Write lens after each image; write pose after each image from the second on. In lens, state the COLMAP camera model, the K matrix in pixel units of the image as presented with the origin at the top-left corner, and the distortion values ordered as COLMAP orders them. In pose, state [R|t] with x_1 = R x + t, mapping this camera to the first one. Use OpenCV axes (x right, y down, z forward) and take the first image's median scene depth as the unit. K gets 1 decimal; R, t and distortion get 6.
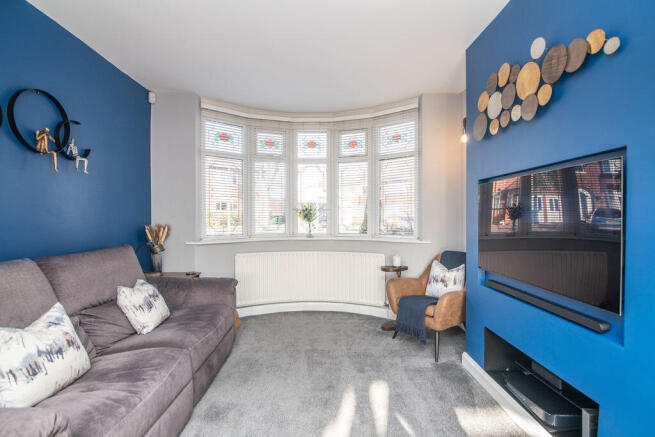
lens RADIAL K [[298.3, 0, 327.5], [0, 298.3, 218.5], [0, 0, 1]] dist [-0.010851, -0.000363]
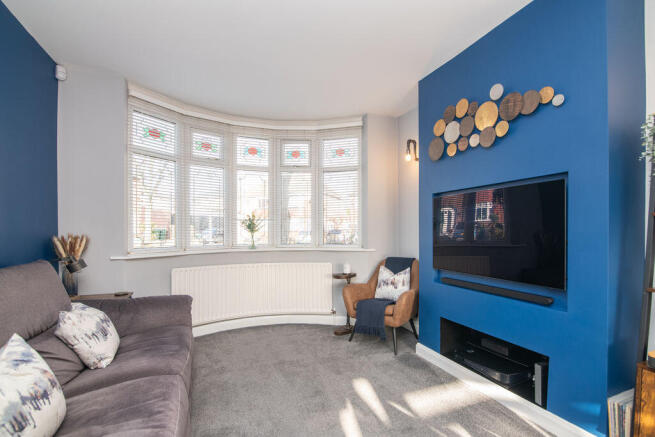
lens RADIAL K [[304.9, 0, 327.9], [0, 304.9, 232.1], [0, 0, 1]] dist [-0.013760, 0.000316]
pose [[0.935933, -0.002106, 0.352172, -0.233823], [0.003618, 0.999987, -0.003637, 0.019287], [-0.352160, 0.004678, 0.935928, 0.014024]]
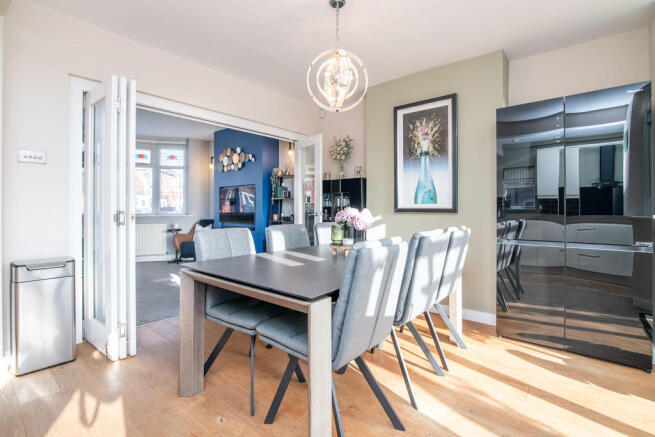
lens RADIAL K [[311.2, 0, 325.6], [0, 311.2, 213.9], [0, 0, 1]] dist [-0.012581, 0.000318]
pose [[0.657238, -0.005940, 0.753659, -0.679153], [0.000878, 0.999974, 0.007115, 0.060156], [-0.753682, -0.004015, 0.657227, -1.080447]]
